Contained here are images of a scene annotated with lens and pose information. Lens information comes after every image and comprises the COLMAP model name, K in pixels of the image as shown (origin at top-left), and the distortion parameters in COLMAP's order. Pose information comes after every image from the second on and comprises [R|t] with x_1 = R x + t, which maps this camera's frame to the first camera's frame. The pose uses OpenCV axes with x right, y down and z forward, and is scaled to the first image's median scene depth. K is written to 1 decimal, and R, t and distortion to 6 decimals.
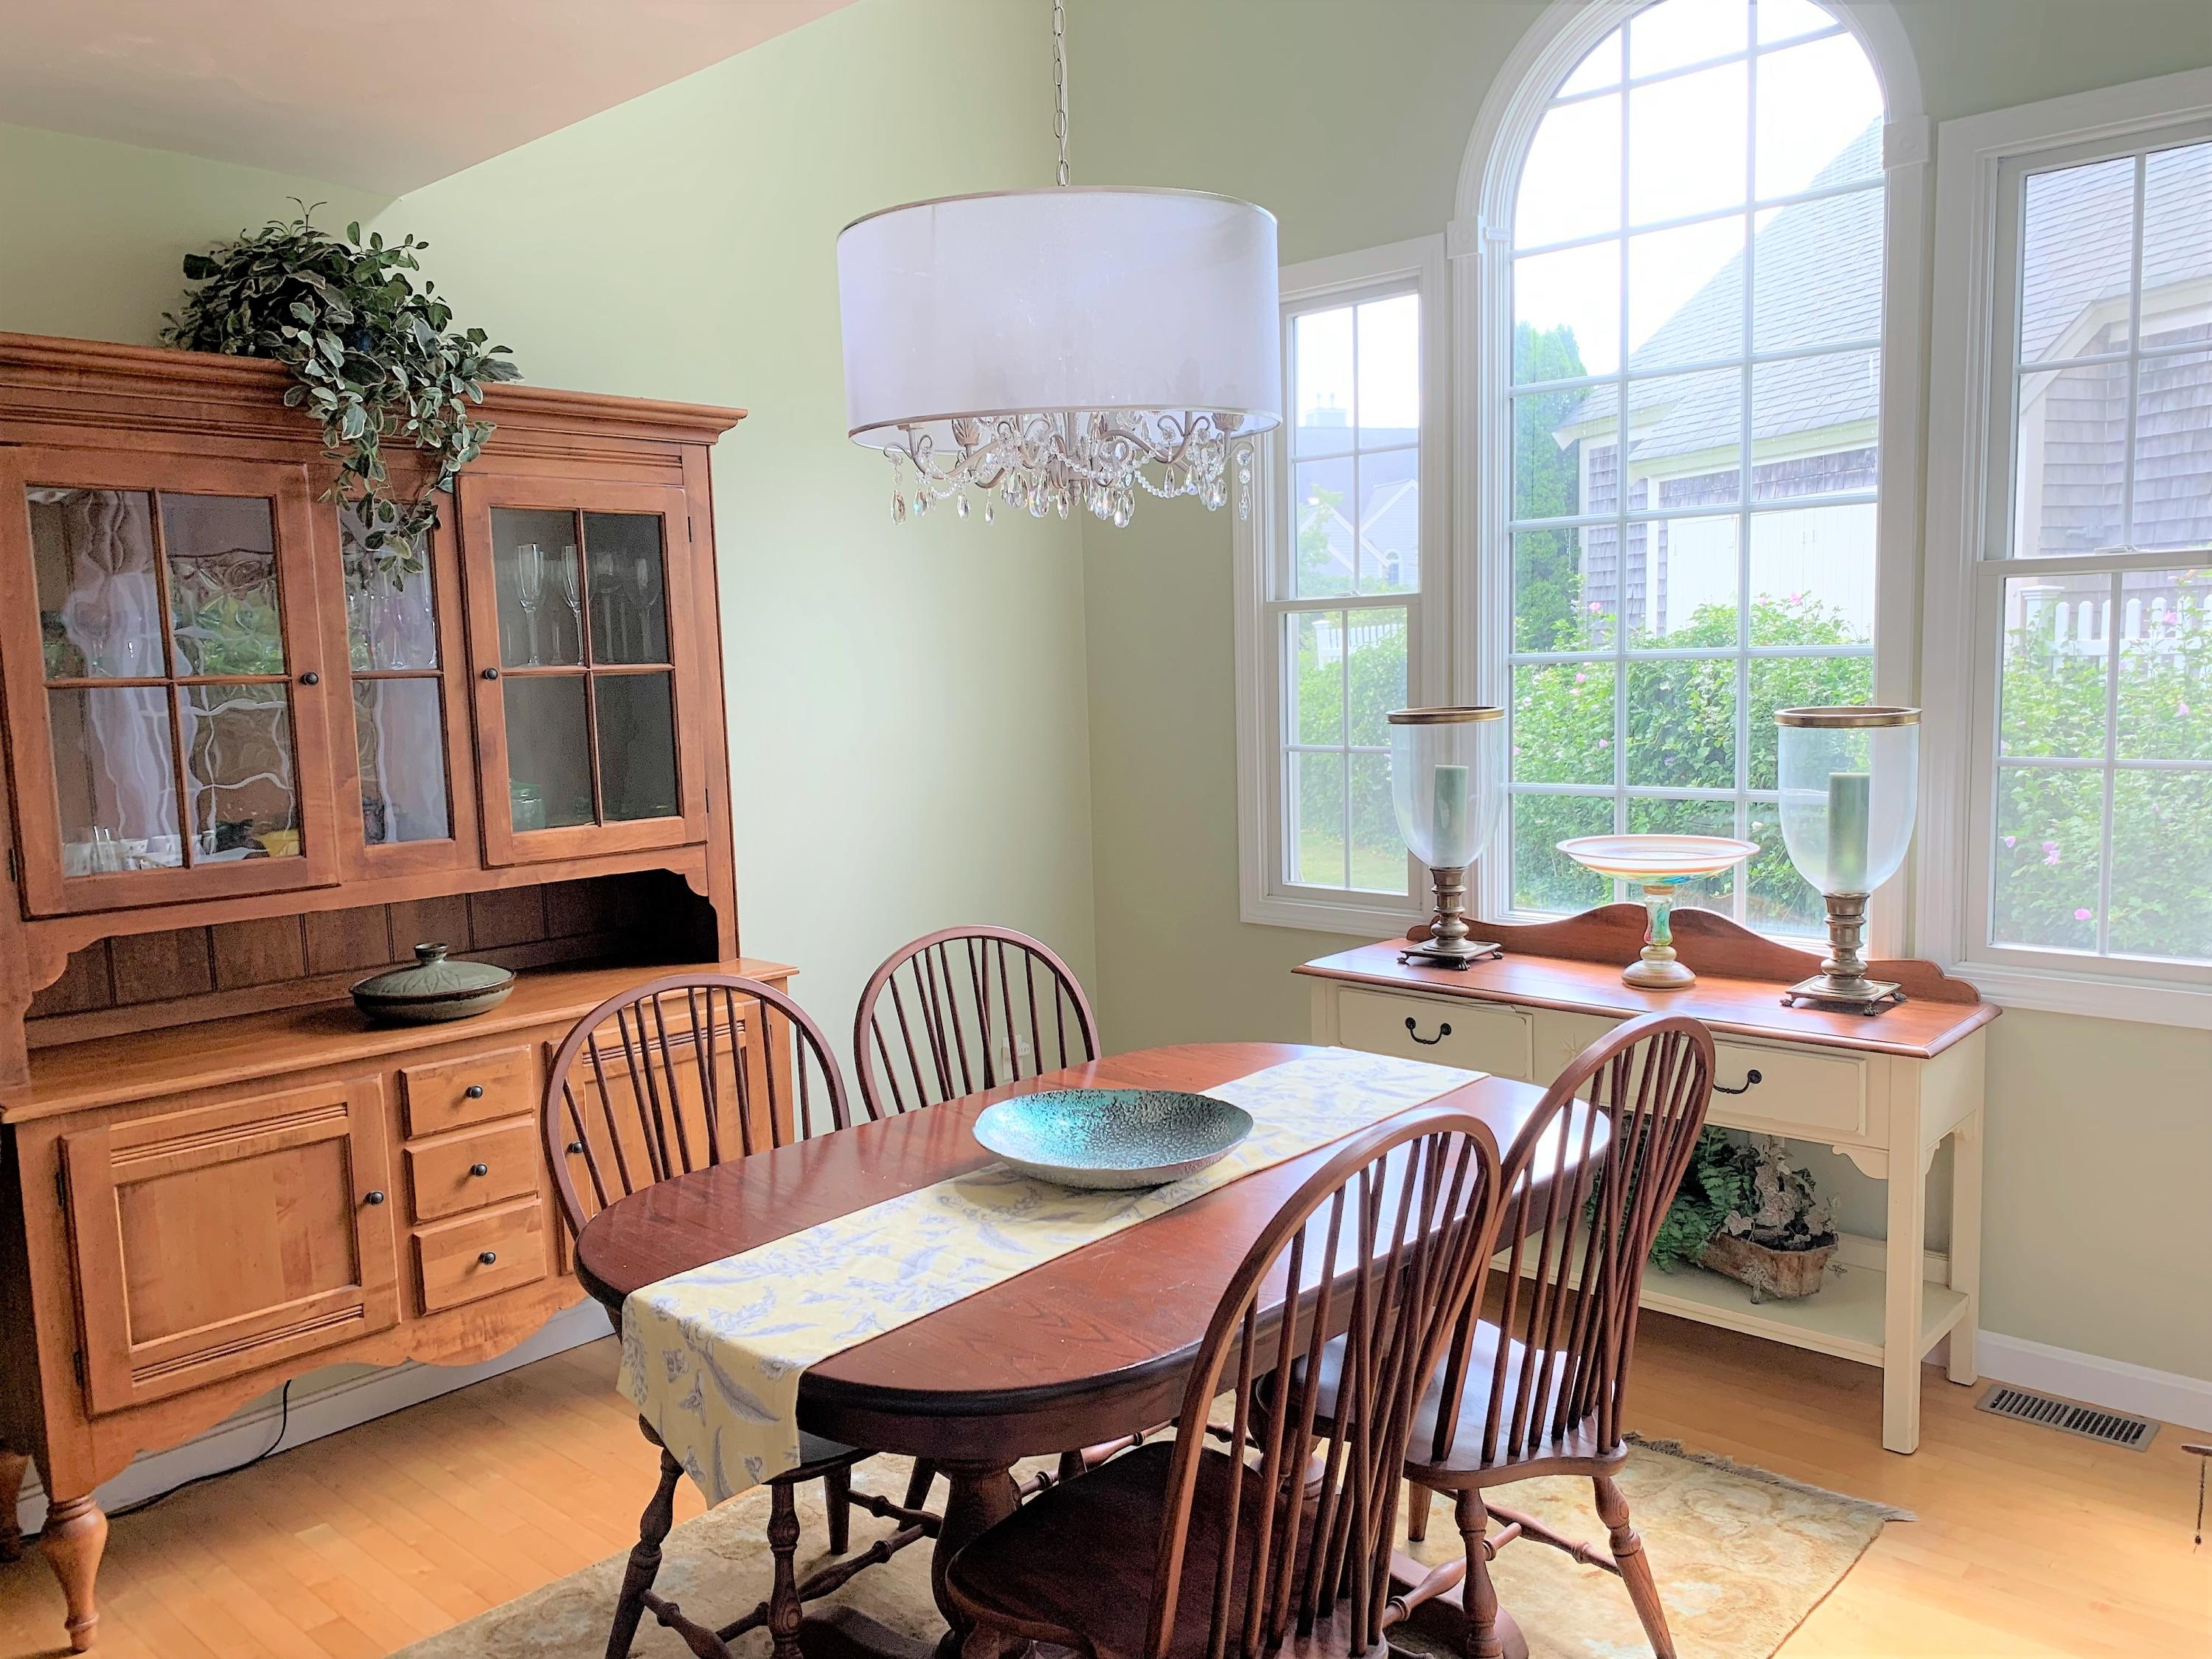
lens RADIAL K [[1683.2, 0, 1161.5], [0, 1683.2, 825.6], [0, 0, 1]] dist [0.078872, -0.120010]
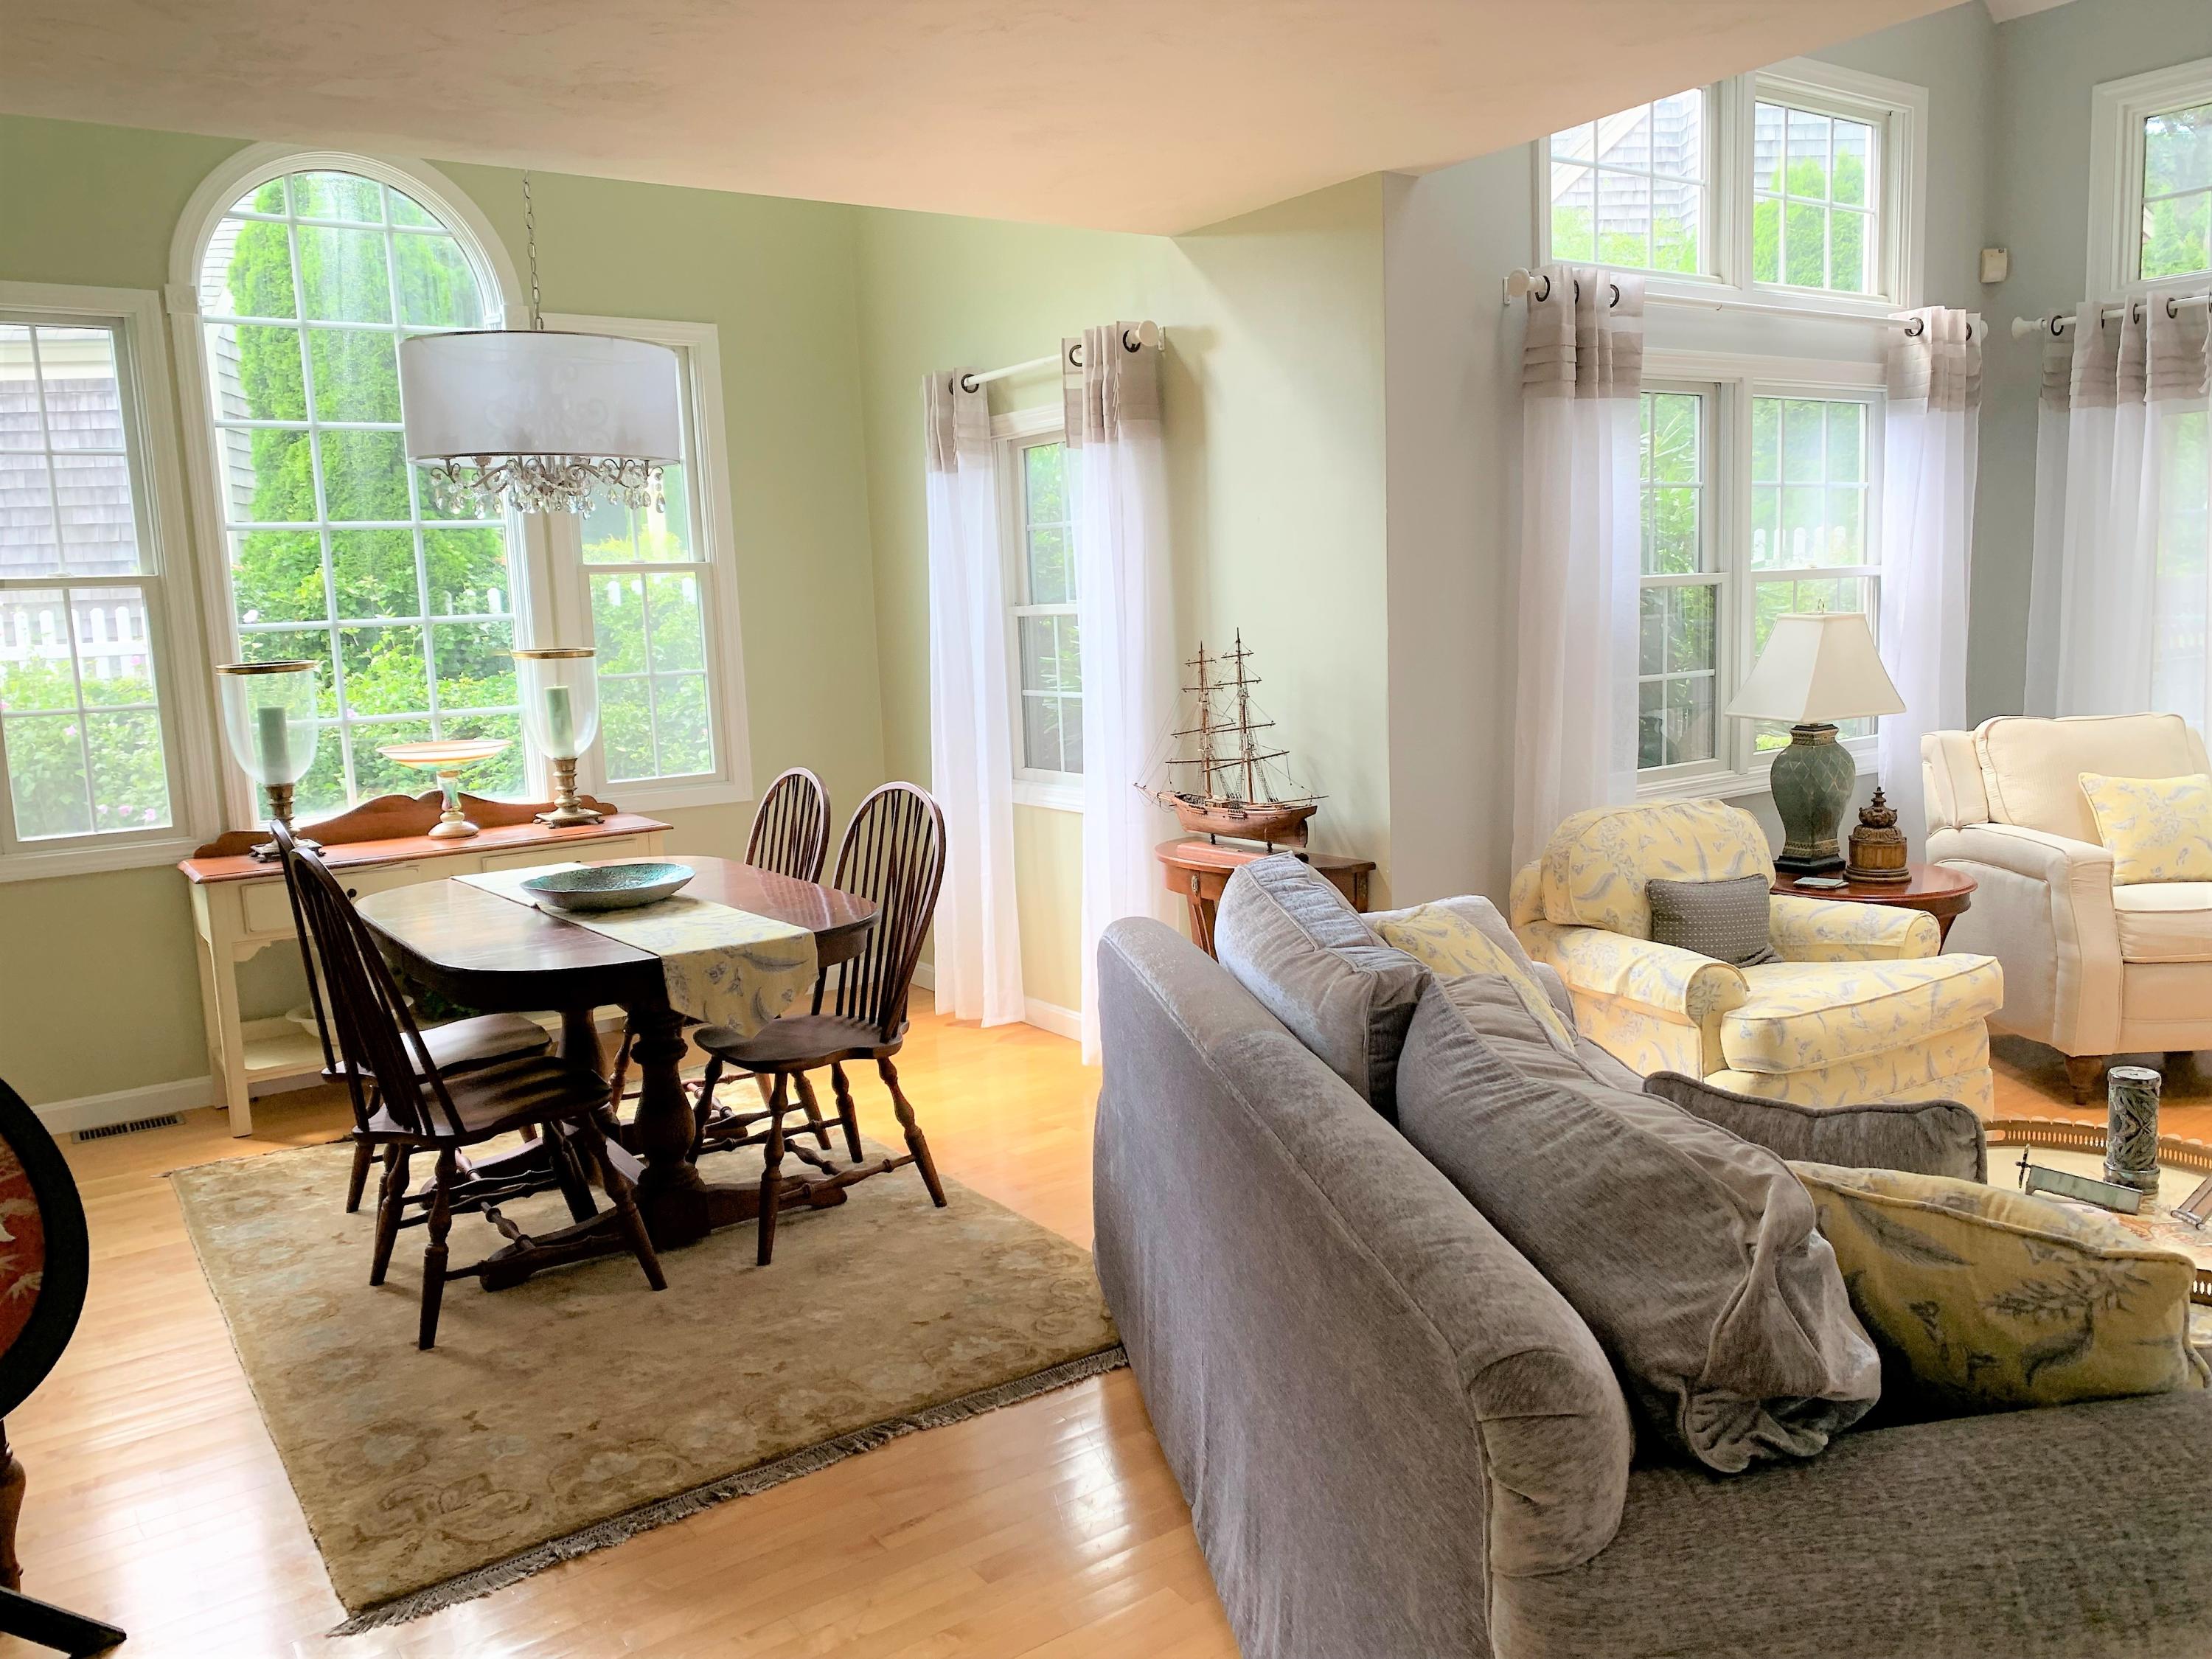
lens RADIAL K [[1683.2, 0, 1161.5], [0, 1683.2, 825.6], [0, 0, 1]] dist [0.078872, -0.120010]
pose [[0.186383, -0.117240, 0.975457, -0.951301], [0.141204, 0.985743, 0.091496, 0.029754], [-0.972277, 0.120685, 0.200280, 0.073513]]
